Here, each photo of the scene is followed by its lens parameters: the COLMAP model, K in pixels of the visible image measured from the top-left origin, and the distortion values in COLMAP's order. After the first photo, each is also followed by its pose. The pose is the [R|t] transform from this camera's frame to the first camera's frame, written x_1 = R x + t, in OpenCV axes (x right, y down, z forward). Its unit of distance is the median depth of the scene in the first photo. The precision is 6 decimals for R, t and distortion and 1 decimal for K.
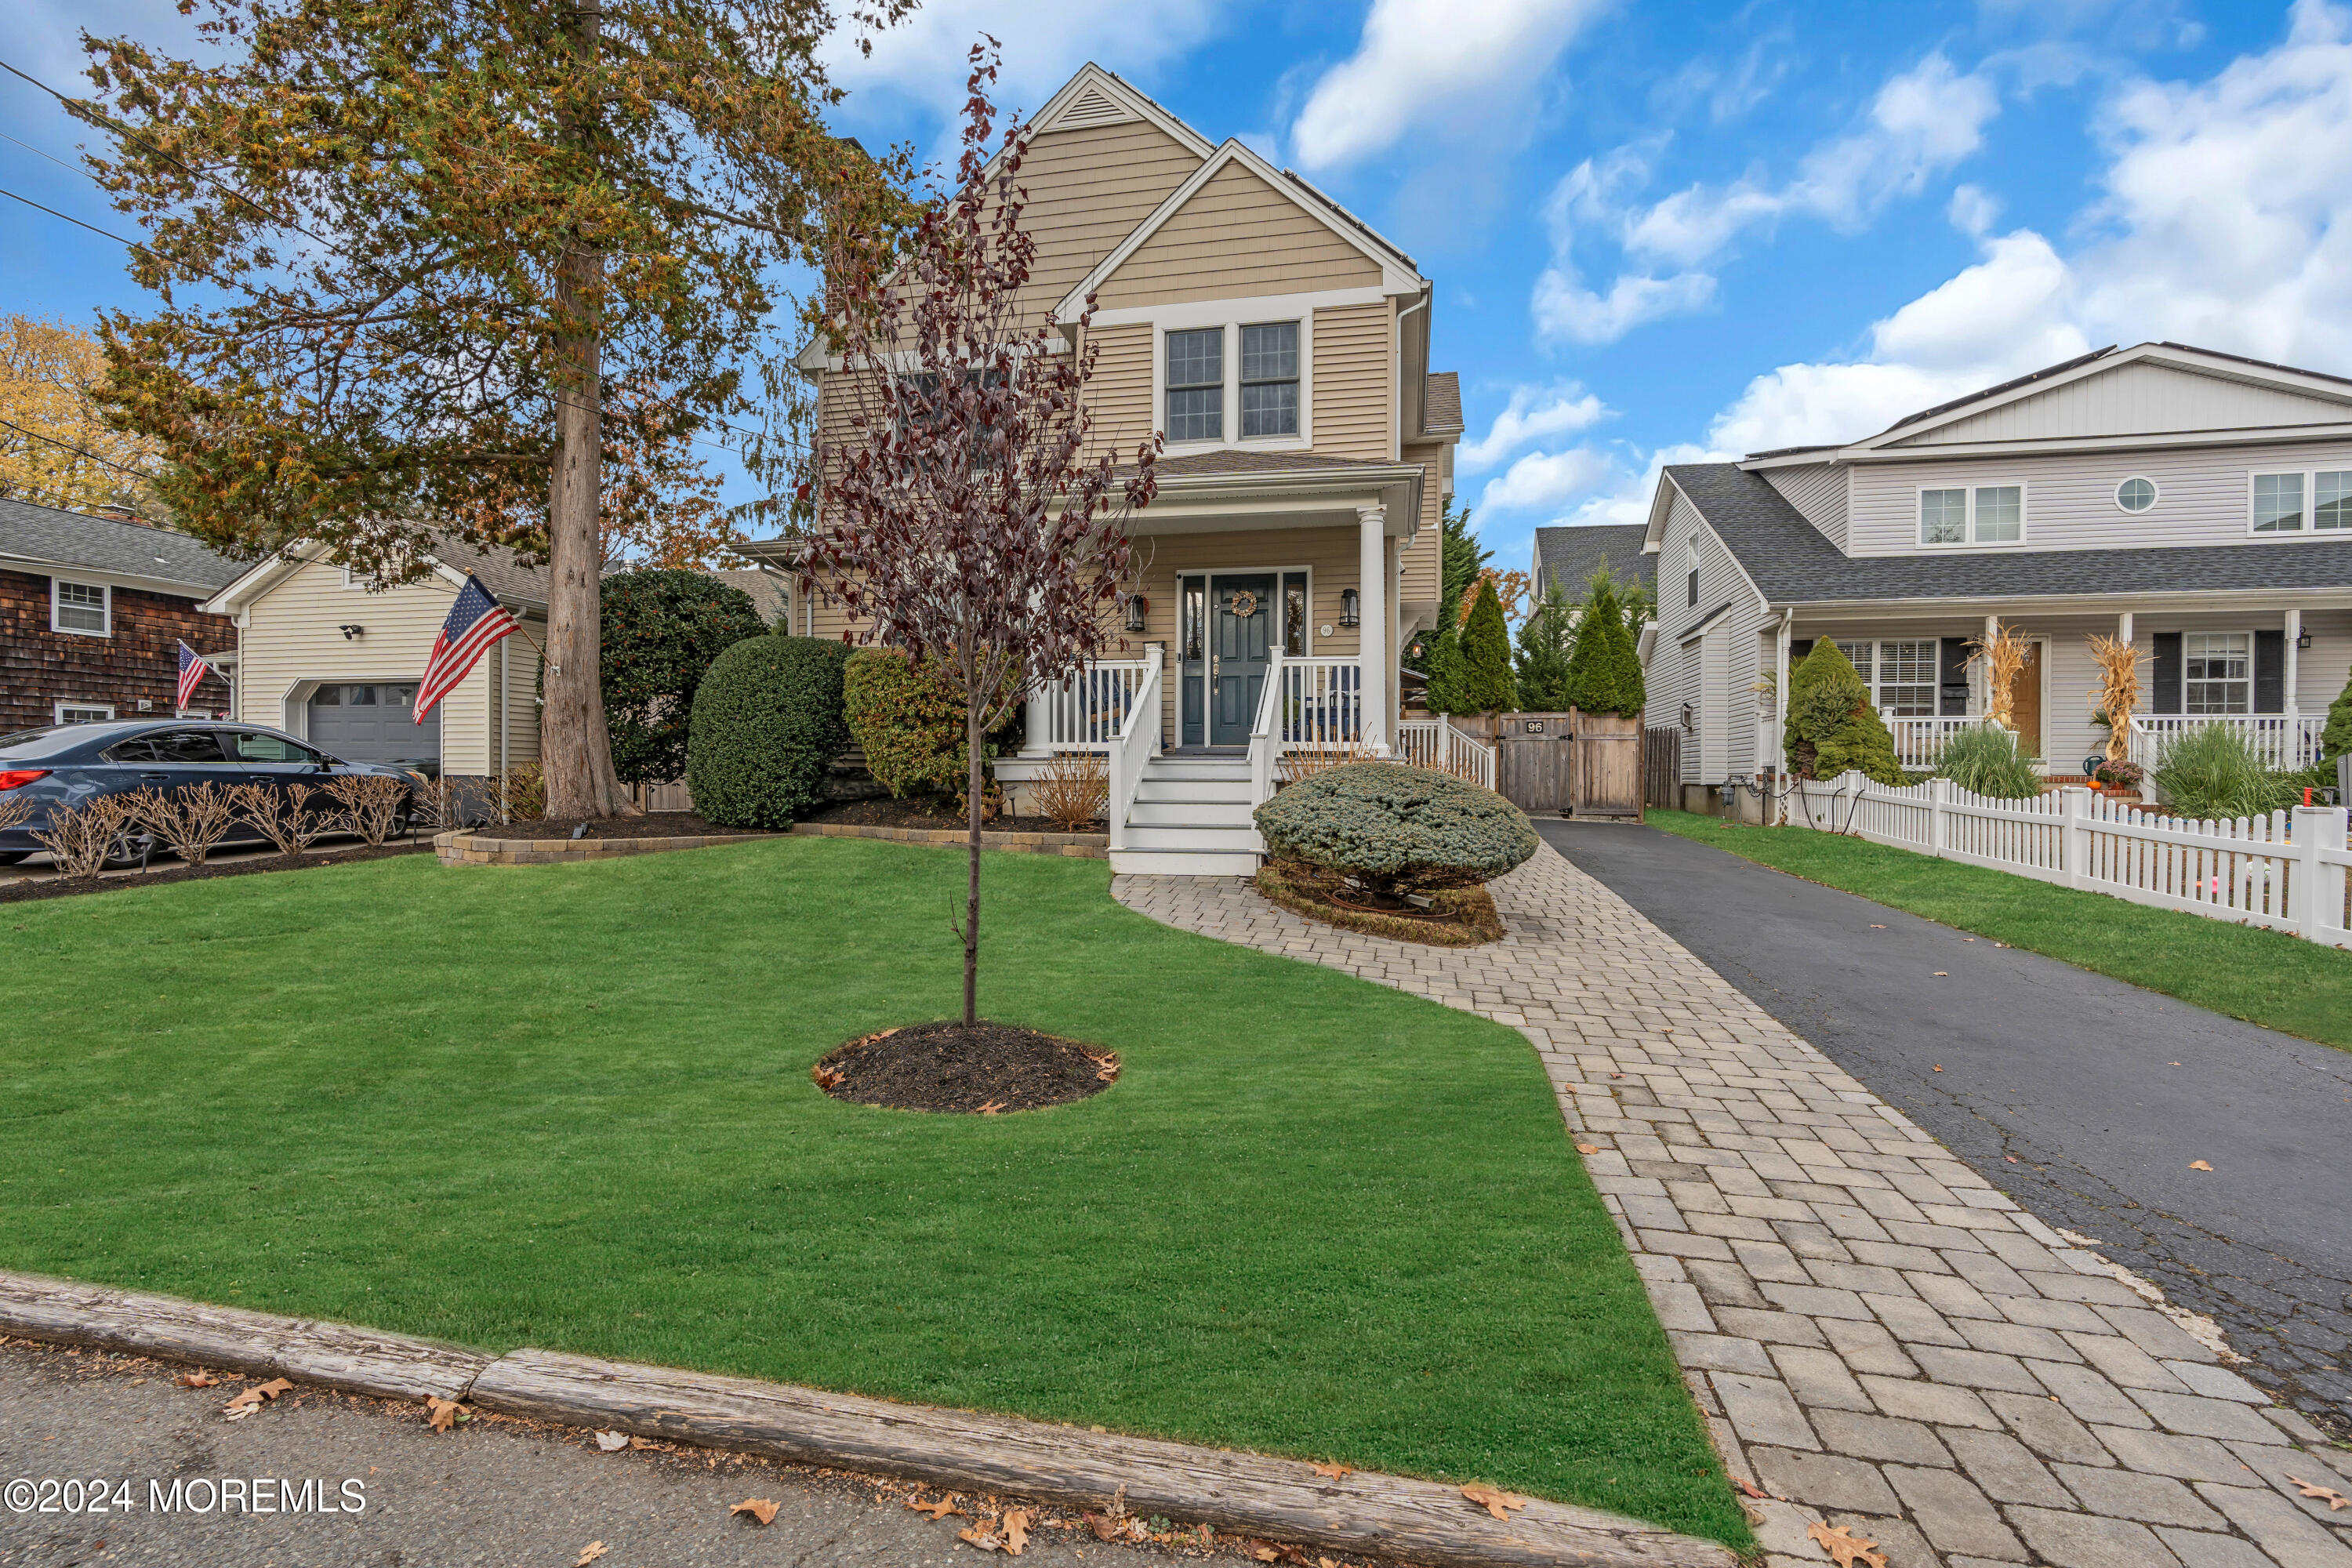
lens RADIAL K [[1035.7, 0, 1176.1], [0, 1035.7, 760.1], [0, 0, 1]] dist [-0.003580, 0.000259]
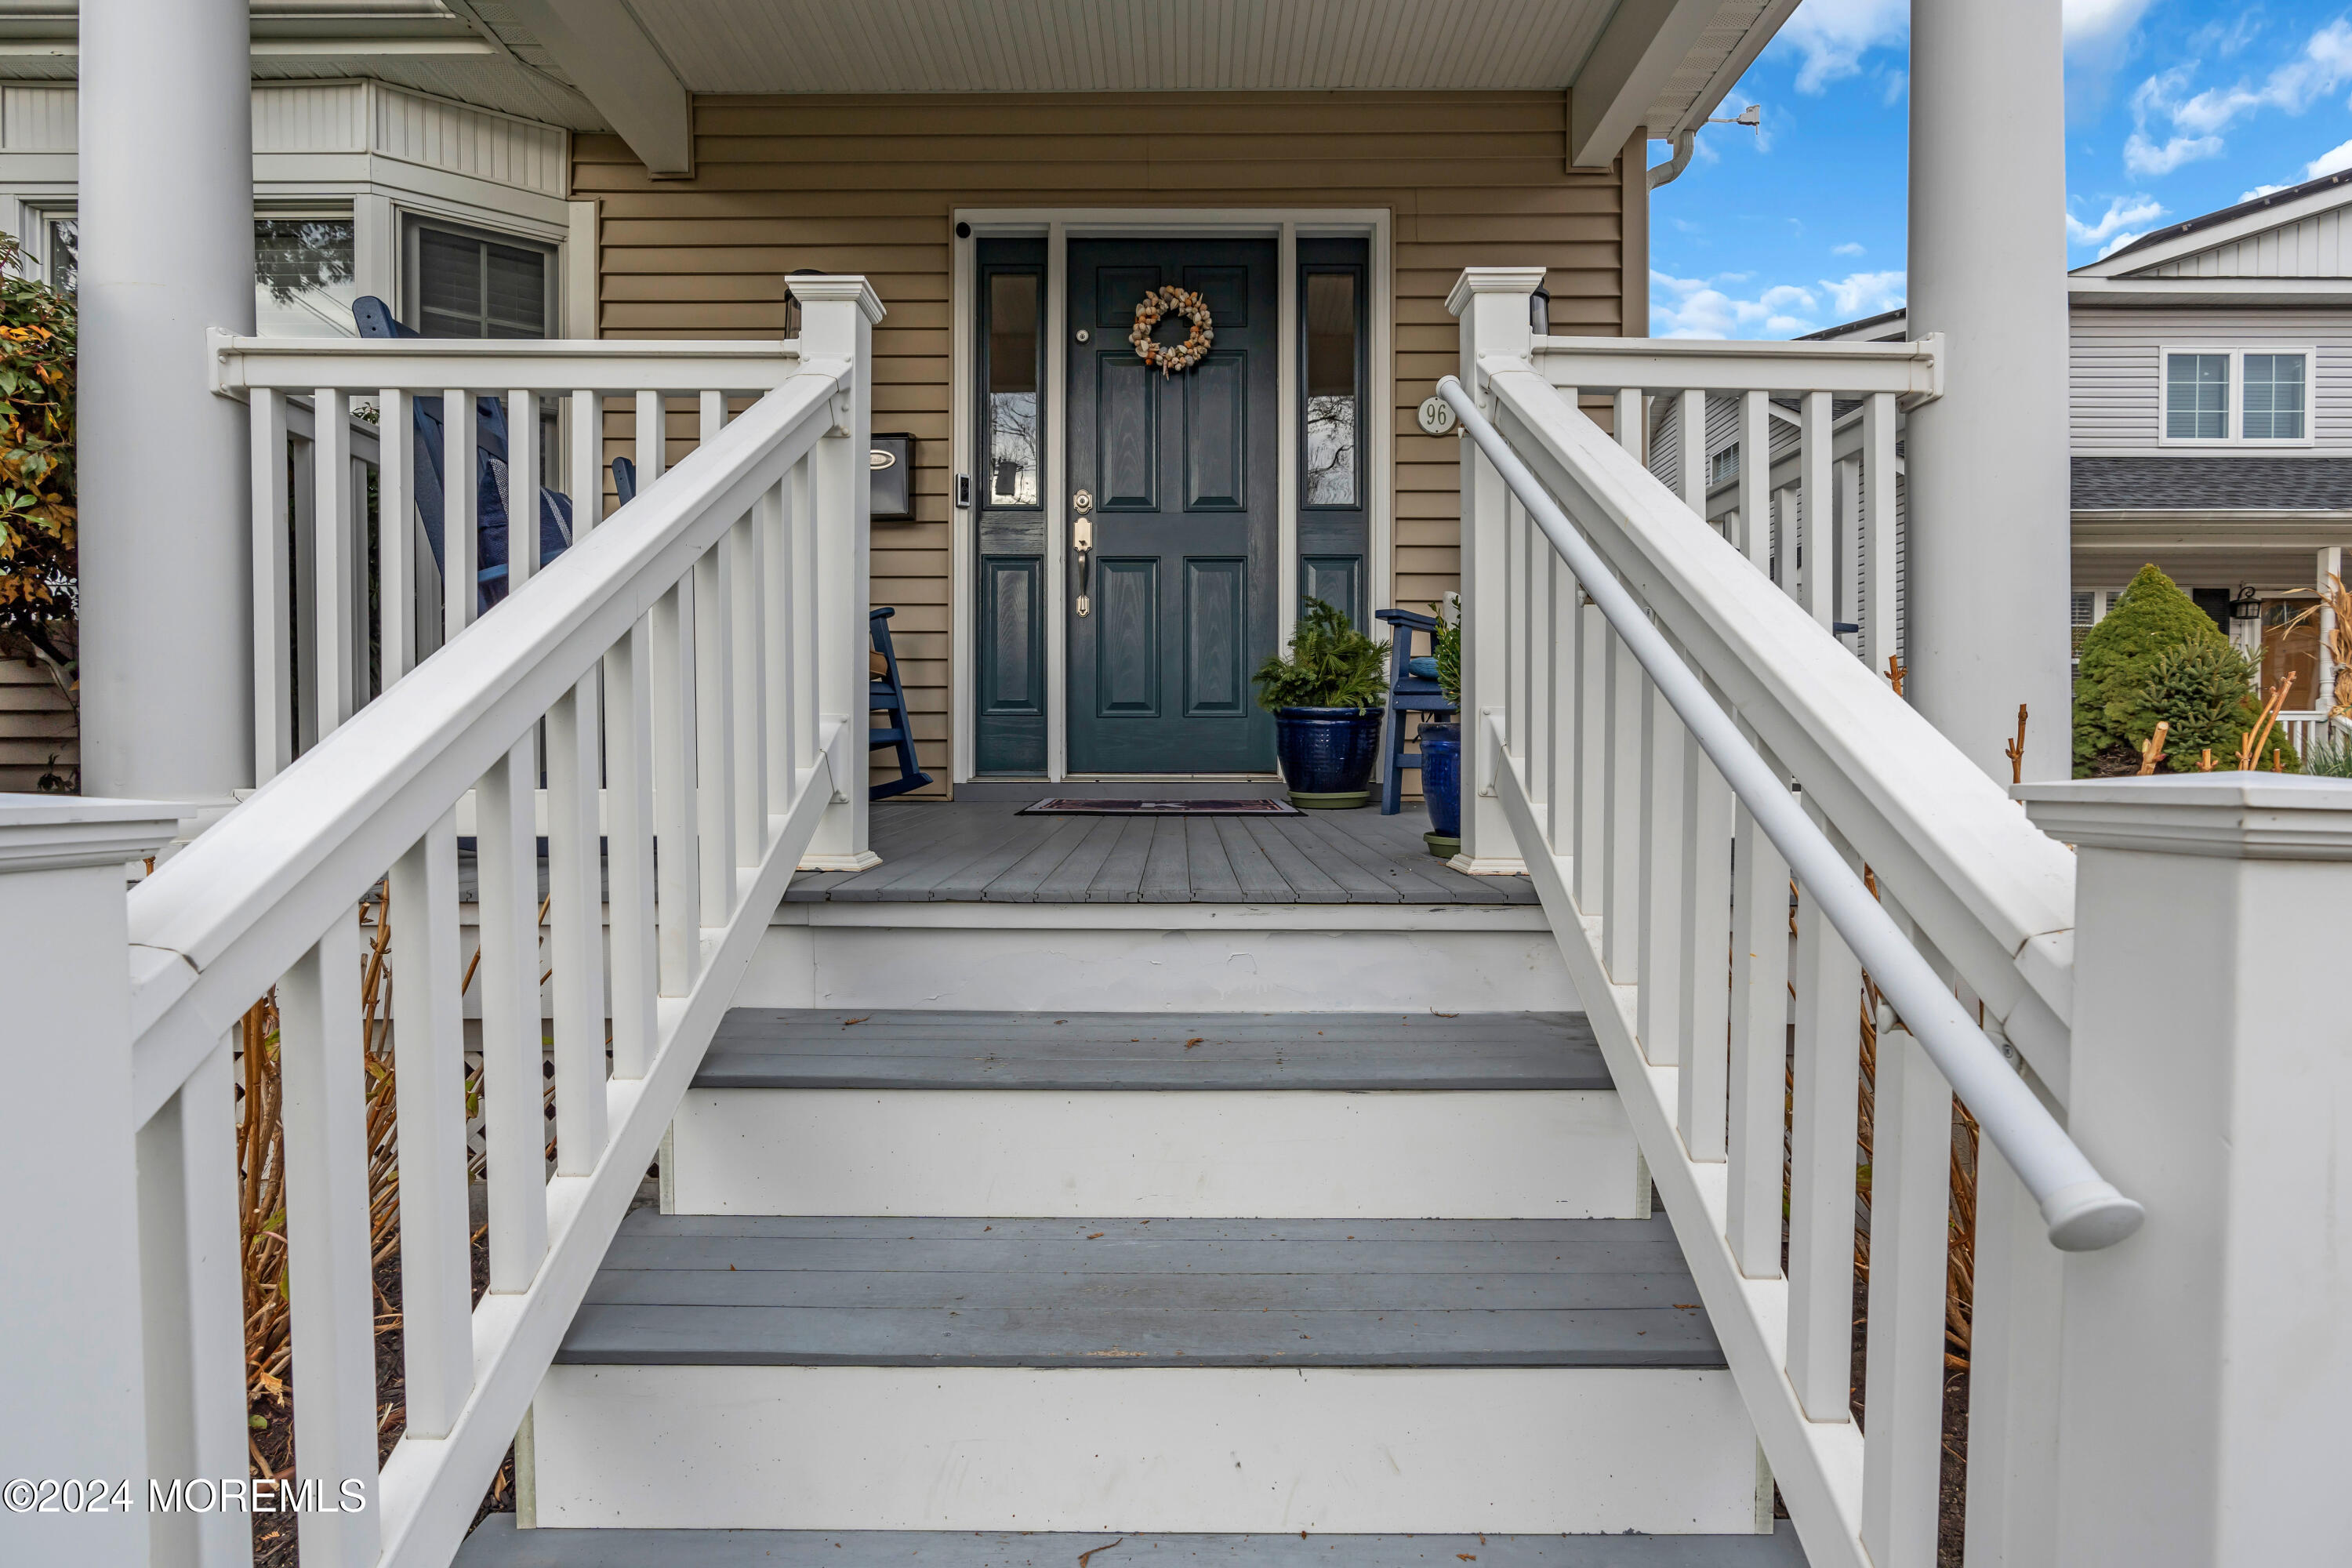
lens RADIAL K [[1035.7, 0, 1184.3], [0, 1035.7, 771.8], [0, 0, 1]] dist [-0.003580, 0.000259]
pose [[0.977752, -0.005692, 0.209685, 0.002083], [0.004248, 0.999964, 0.007336, -0.017638], [-0.209719, -0.006283, 0.977742, 0.690108]]
